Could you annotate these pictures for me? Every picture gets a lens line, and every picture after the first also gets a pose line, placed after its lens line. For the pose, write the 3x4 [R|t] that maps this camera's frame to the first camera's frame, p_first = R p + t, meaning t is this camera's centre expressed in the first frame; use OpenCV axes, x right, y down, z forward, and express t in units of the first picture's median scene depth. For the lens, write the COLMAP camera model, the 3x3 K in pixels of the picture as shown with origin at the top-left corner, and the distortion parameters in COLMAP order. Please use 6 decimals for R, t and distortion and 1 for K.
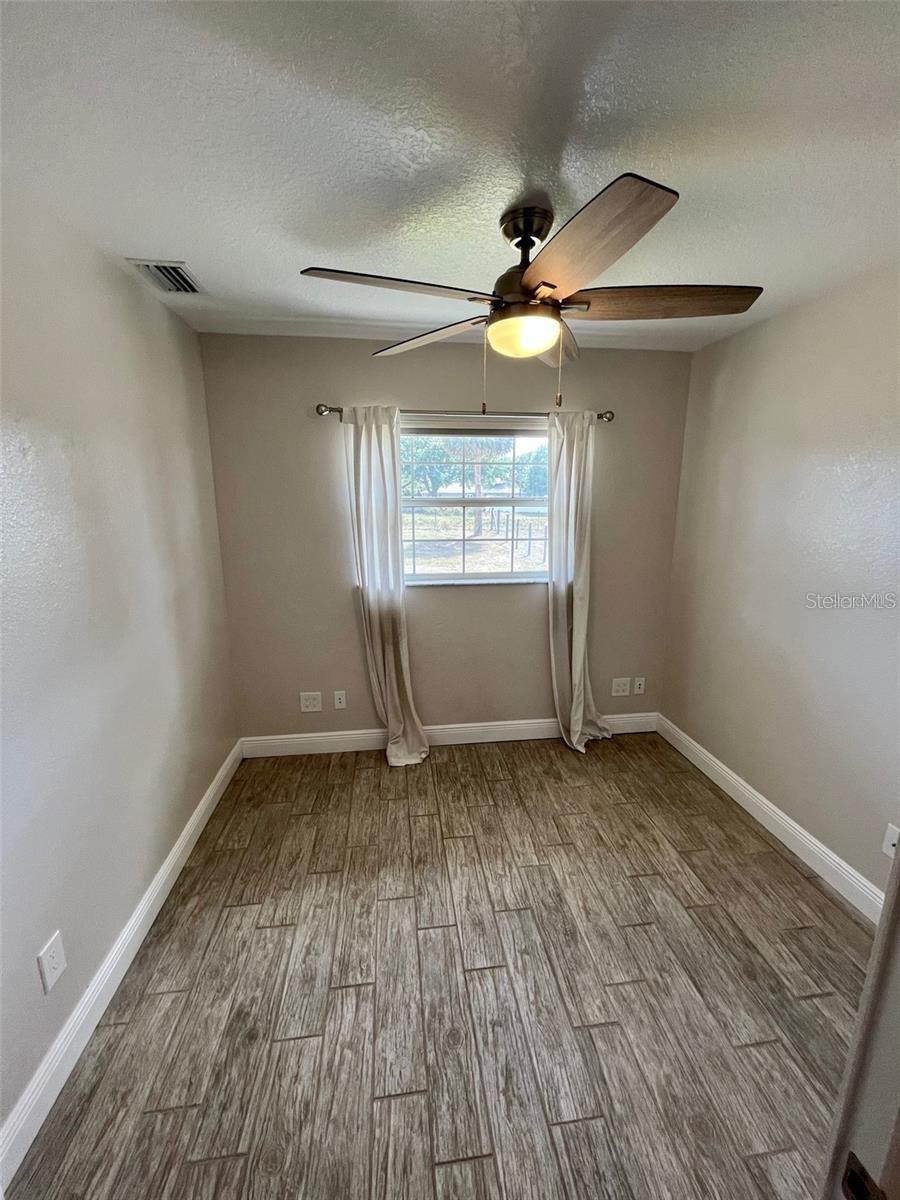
lens RADIAL K [[487.3, 0, 450.2], [0, 487.3, 599.5], [0, 0, 1]] dist [-0.001139, -0.000289]
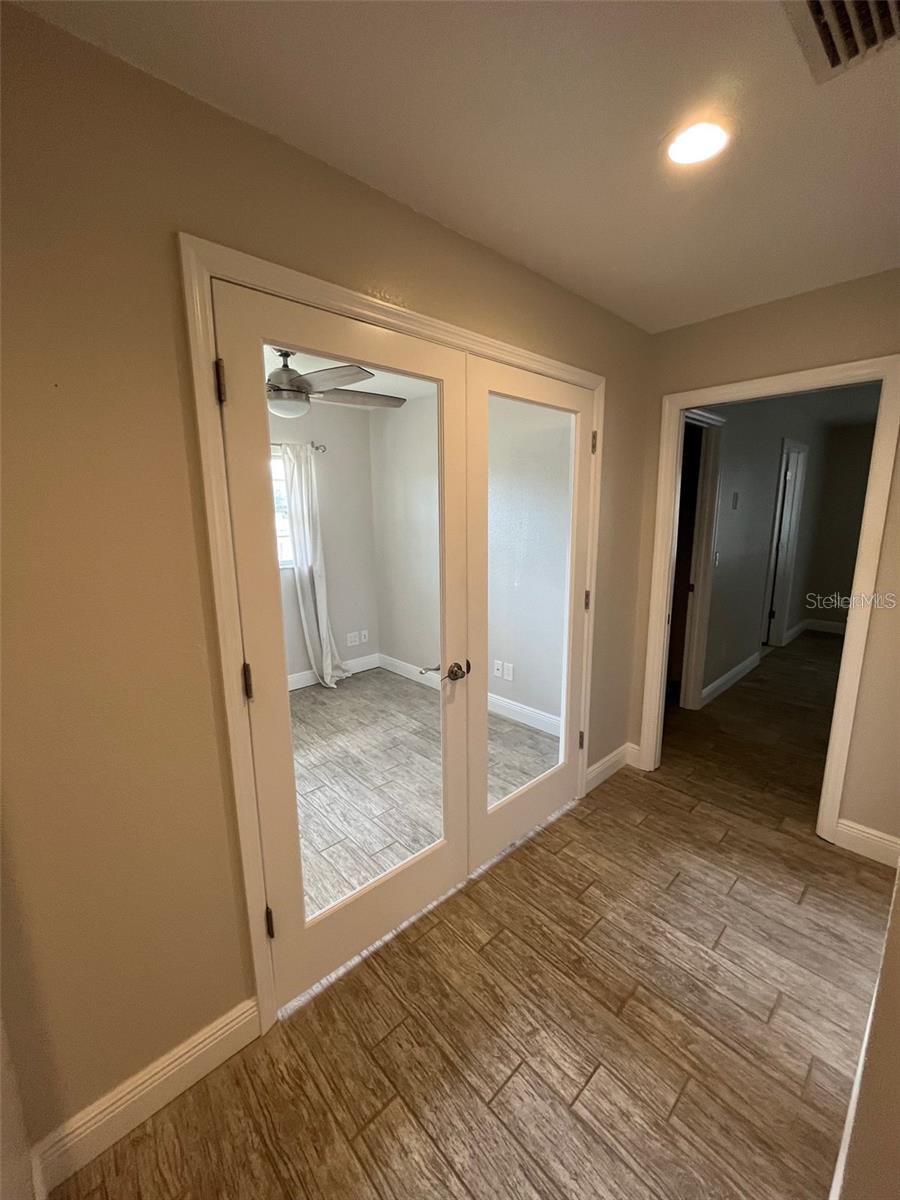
lens RADIAL K [[481.5, 0, 452.5], [0, 481.5, 599.6], [0, 0, 1]] dist [-0.000612, 0.000006]
pose [[0.810182, -0.116545, 0.574475, -0.236054], [0.134290, 0.990874, 0.011631, 0.103136], [-0.570588, 0.067724, 0.818439, -0.362109]]
